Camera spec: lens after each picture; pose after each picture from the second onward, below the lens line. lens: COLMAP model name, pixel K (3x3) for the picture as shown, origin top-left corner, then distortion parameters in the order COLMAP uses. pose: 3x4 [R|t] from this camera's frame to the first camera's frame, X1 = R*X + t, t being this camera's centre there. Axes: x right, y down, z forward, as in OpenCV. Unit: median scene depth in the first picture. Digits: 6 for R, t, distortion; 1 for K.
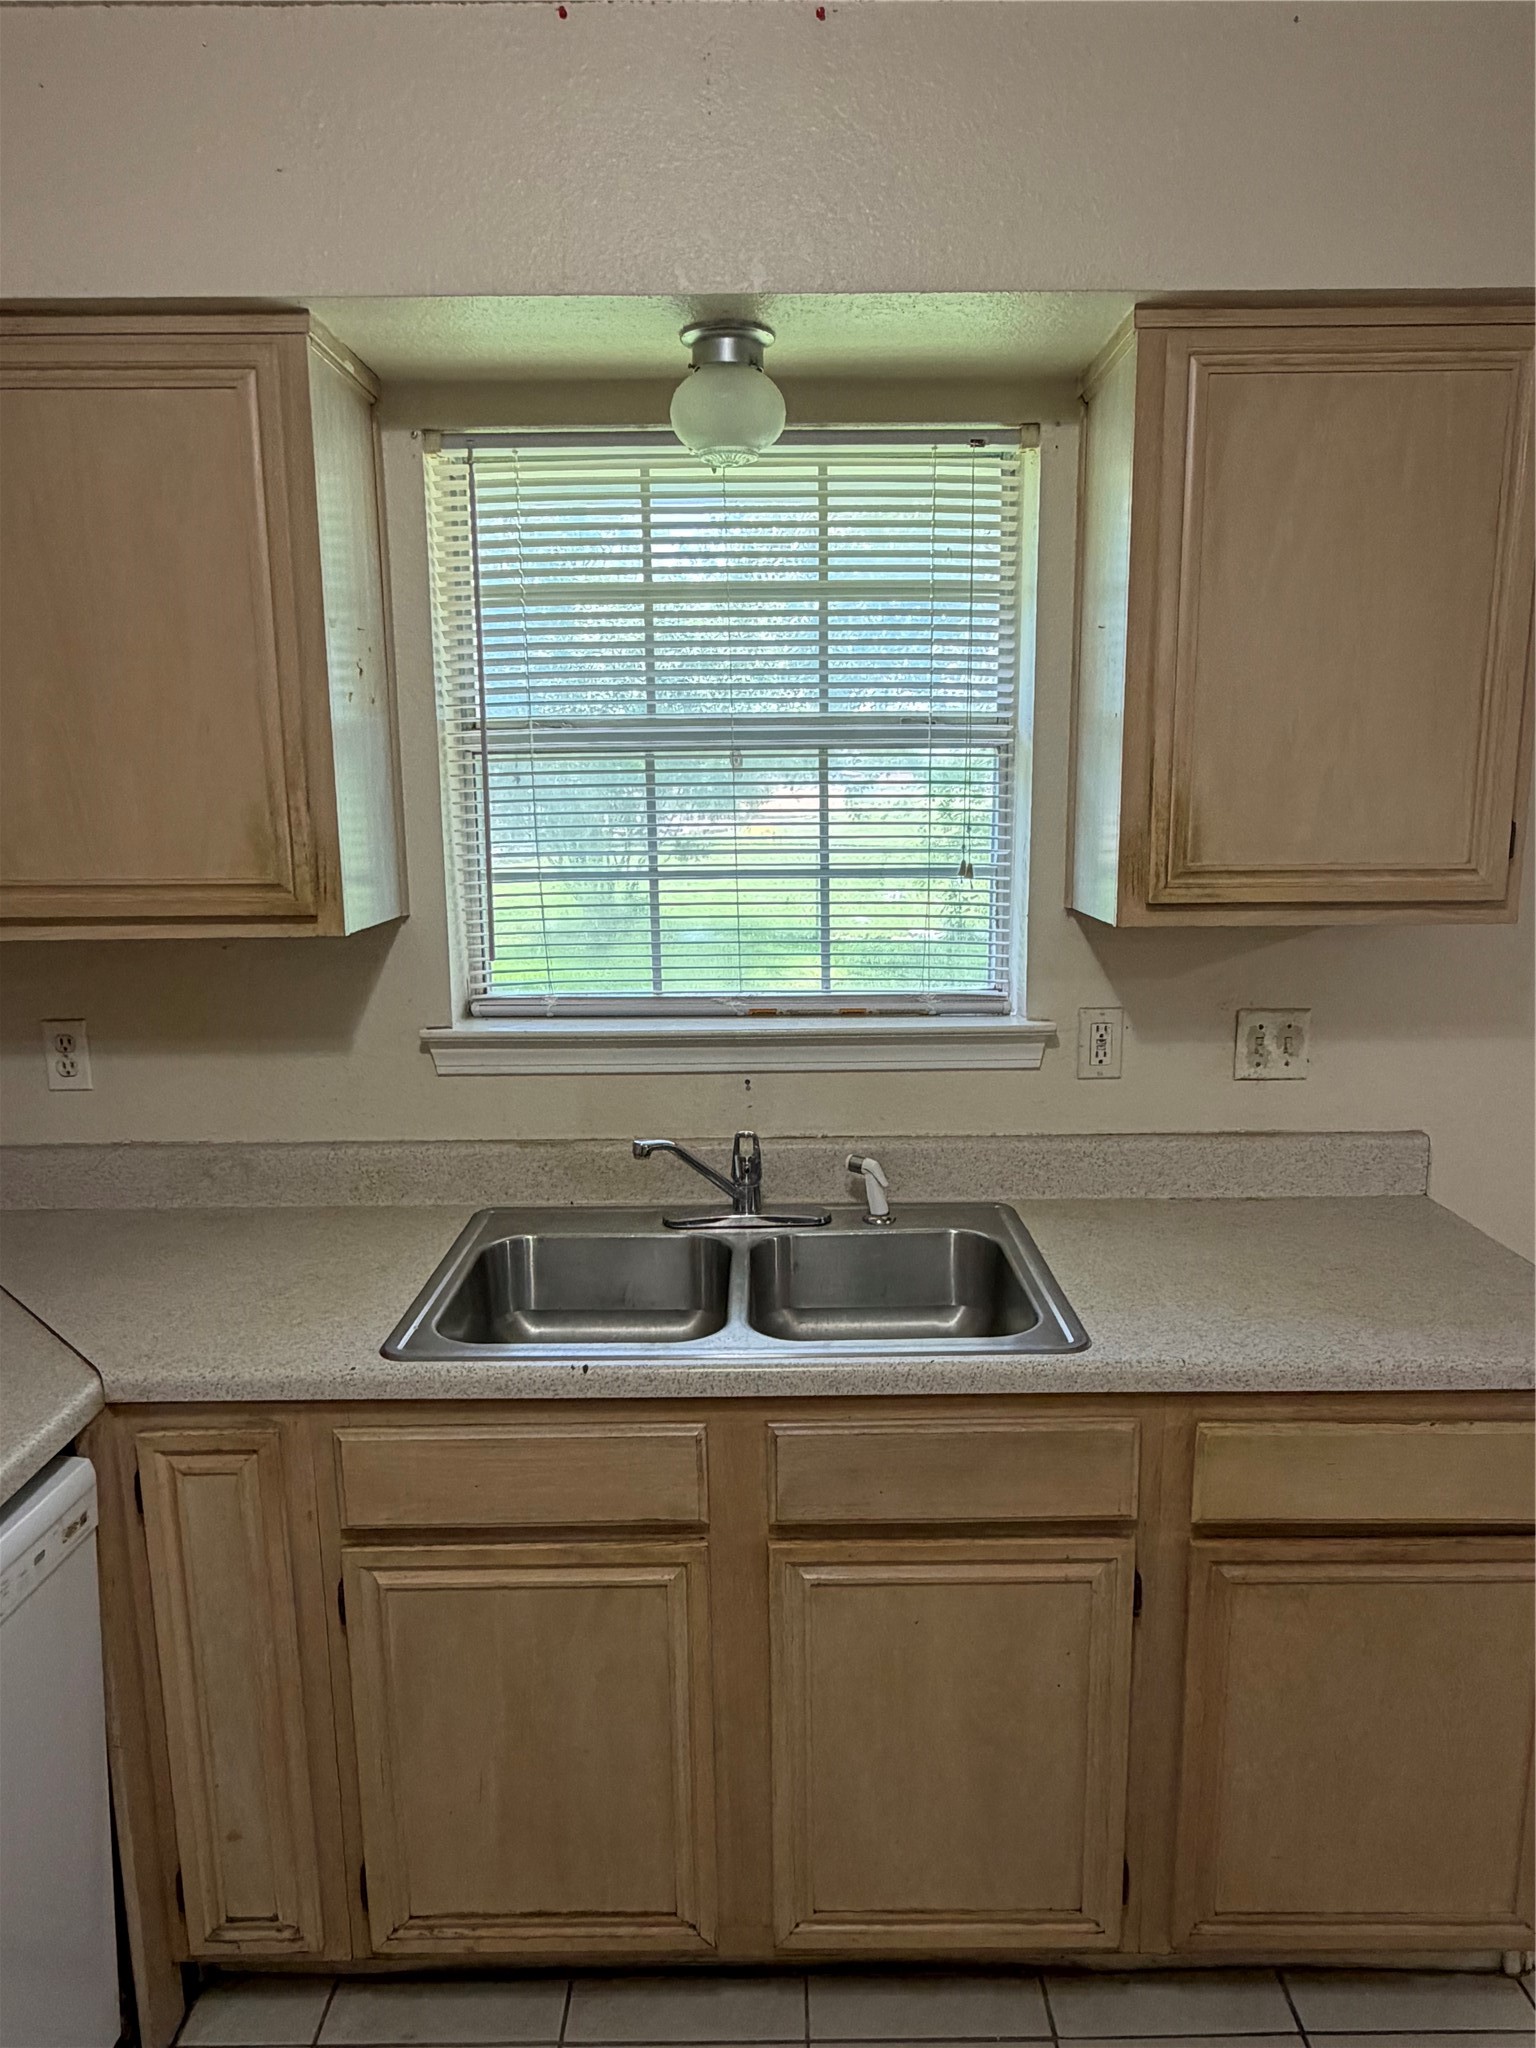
lens RADIAL K [[1304.7, 0, 768.4], [0, 1304.7, 1023.6], [0, 0, 1]] dist [-0.004502, 0.006728]
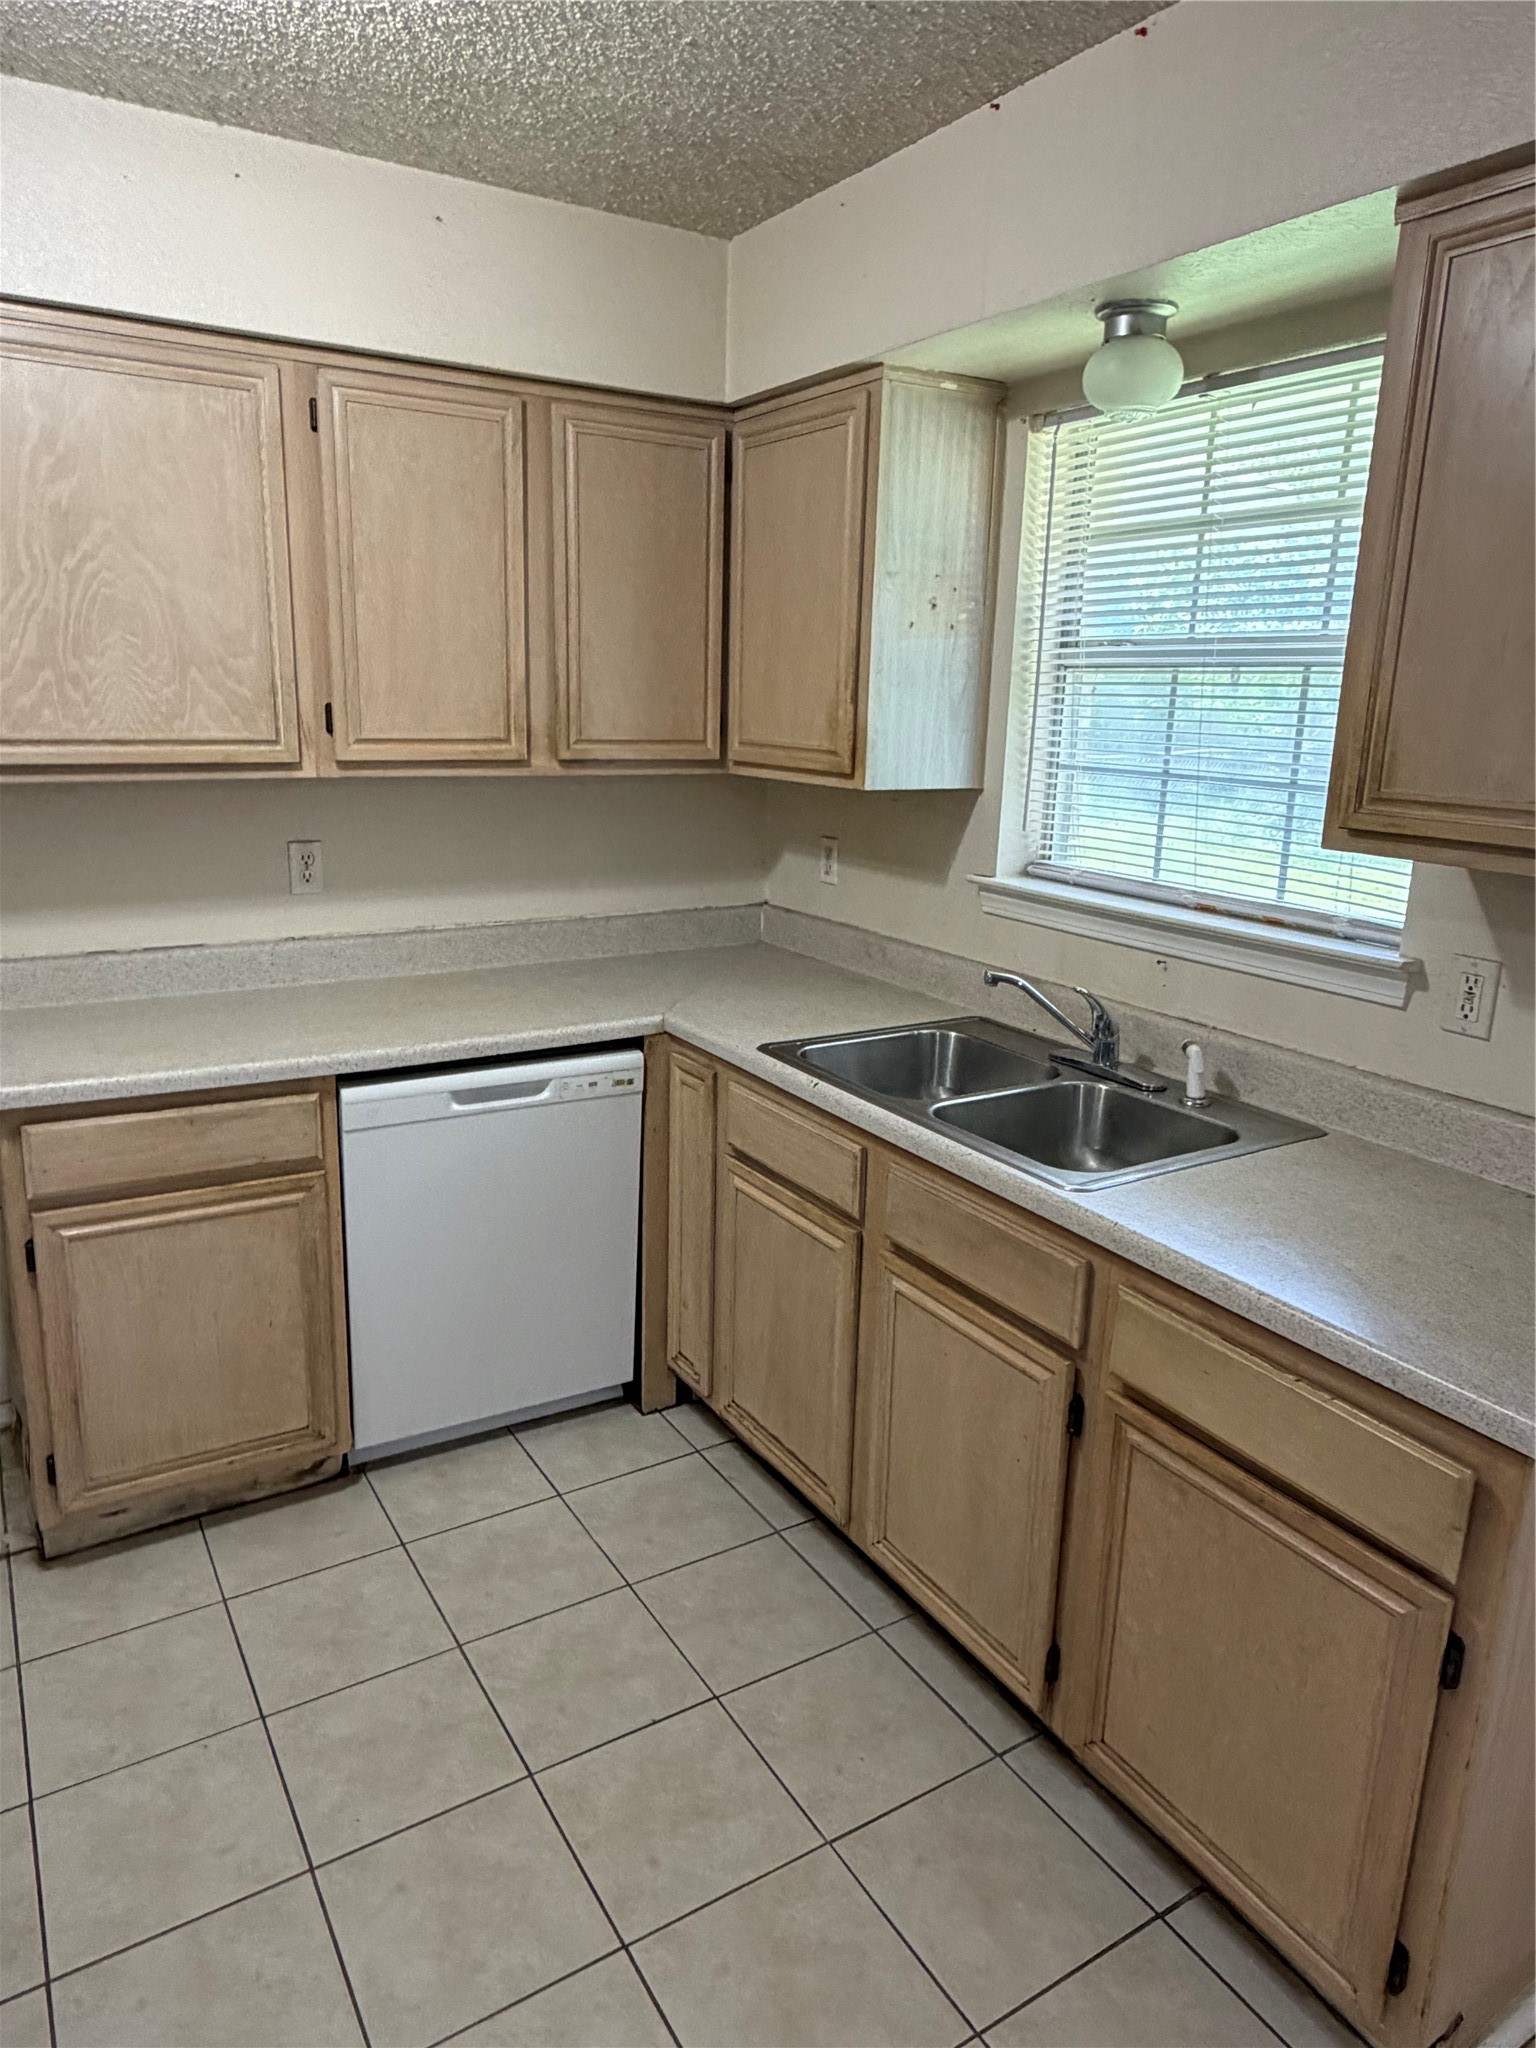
lens RADIAL K [[1304.7, 0, 737.3], [0, 1304.7, 1014.8], [0, 0, 1]] dist [-0.004502, 0.006728]
pose [[0.515803, 0.230978, -0.824983, 0.819506], [-0.183546, 0.970403, 0.156935, -0.023907], [0.836815, 0.070475, 0.542931, 0.088971]]
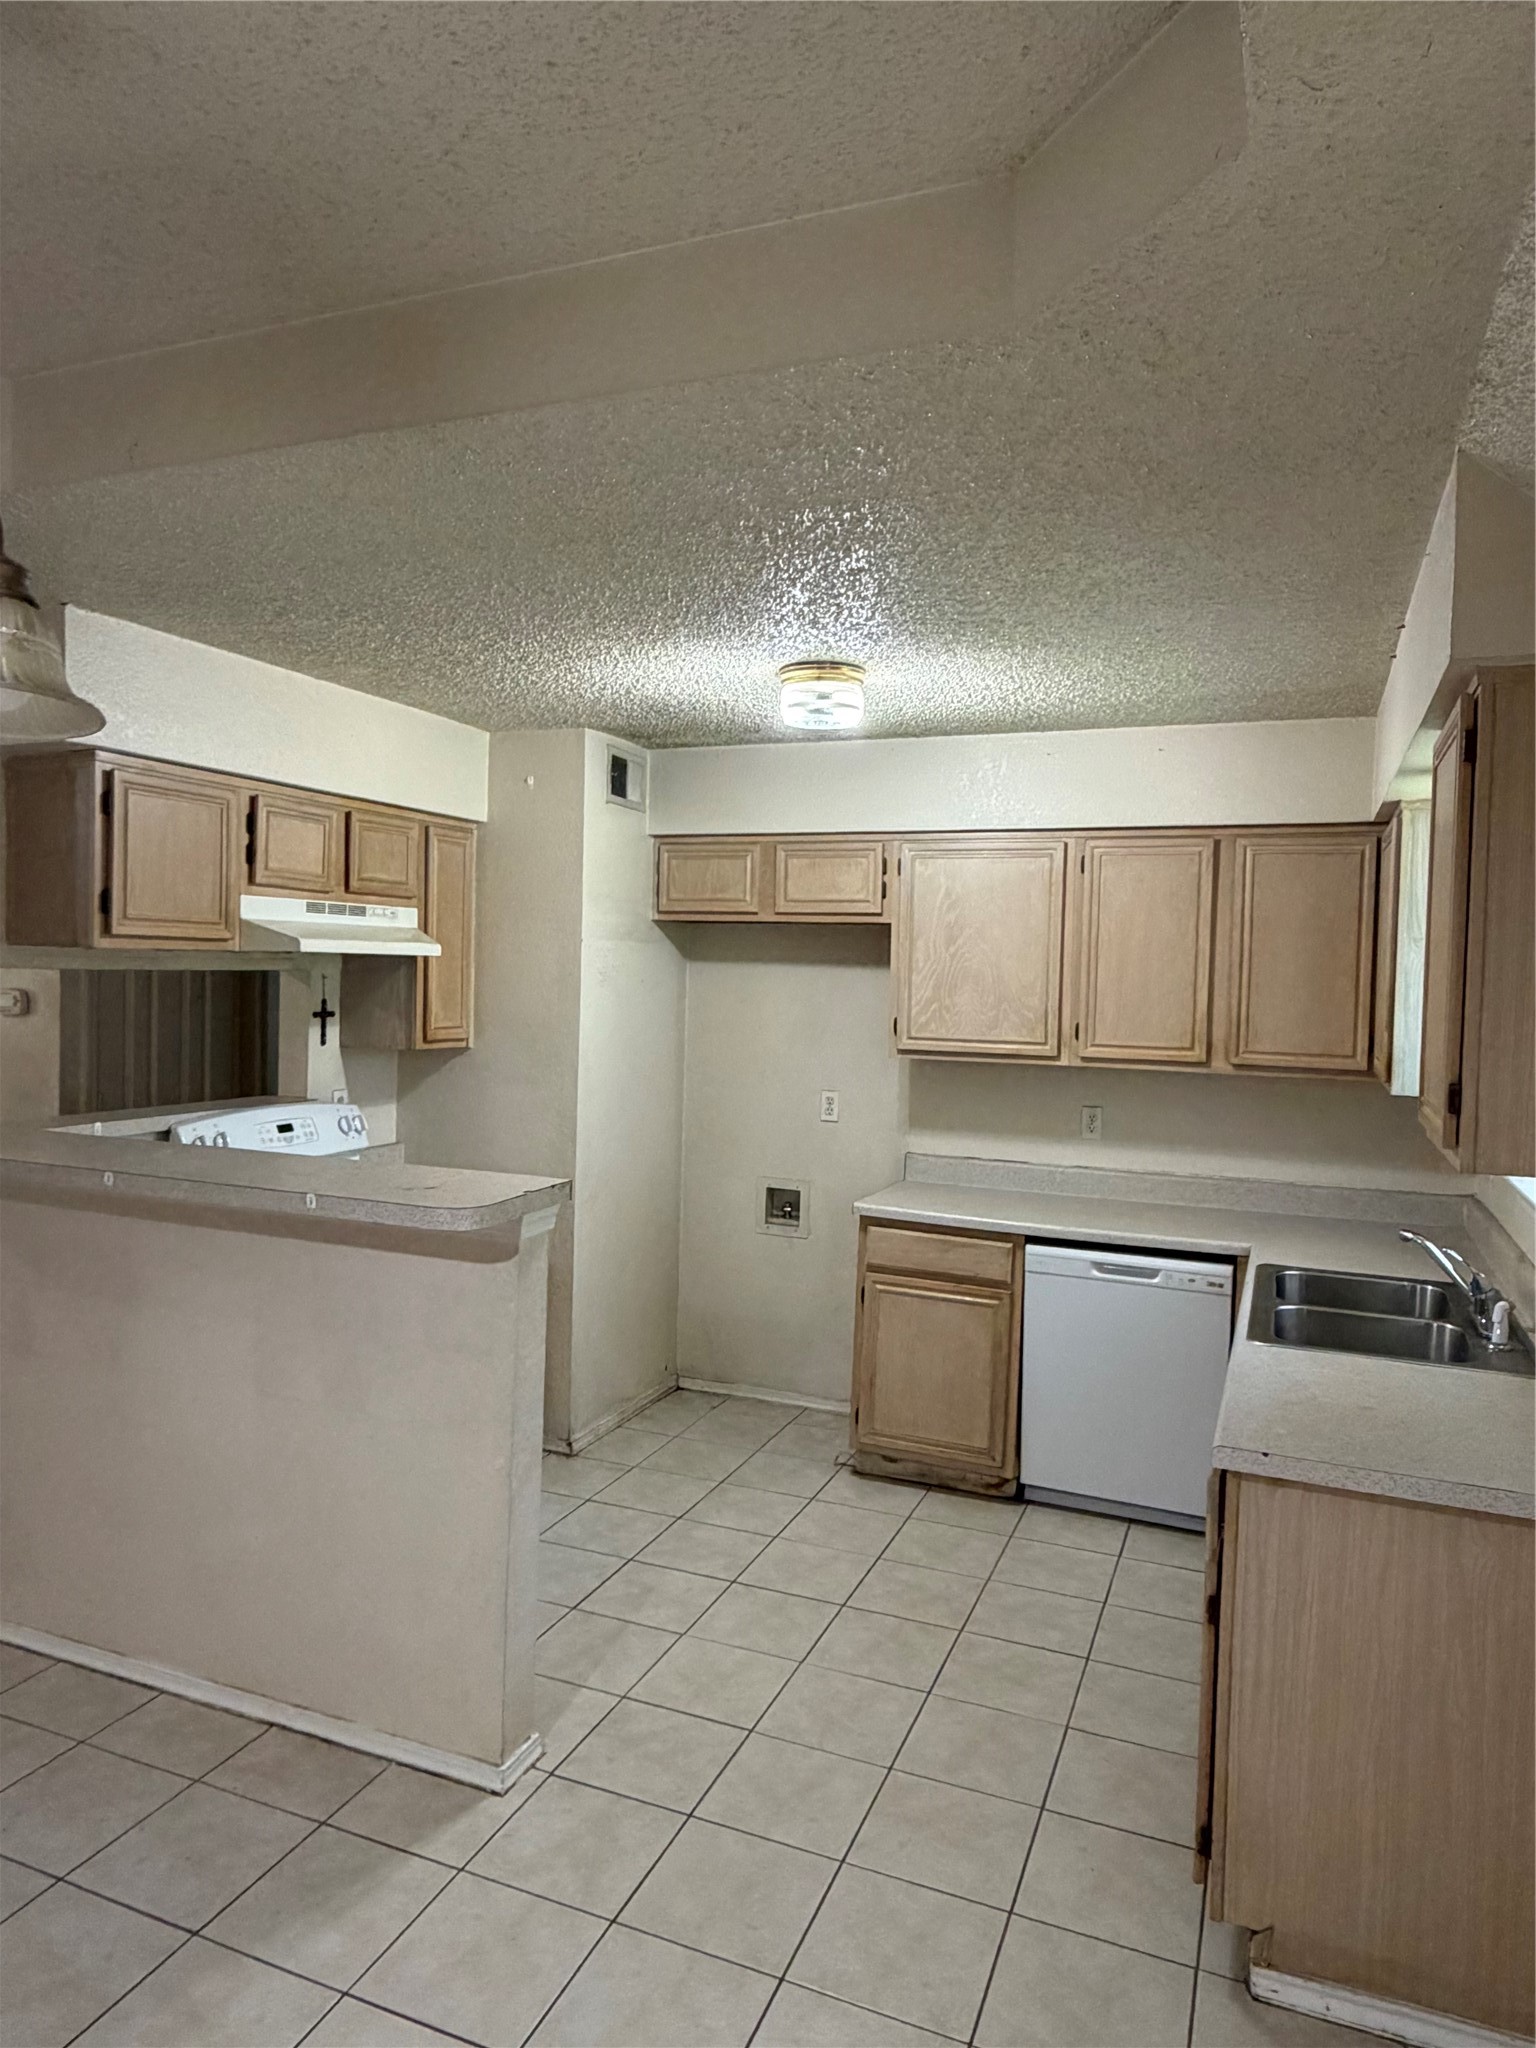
lens RADIAL K [[1304.7, 0, 766.2], [0, 1304.7, 1017.8], [0, 0, 1]] dist [-0.004502, 0.006728]
pose [[-0.380309, 0.036598, -0.924135, 1.735893], [-0.185100, 0.975988, 0.114826, -0.217846], [0.906147, 0.214727, -0.364403, 0.782591]]
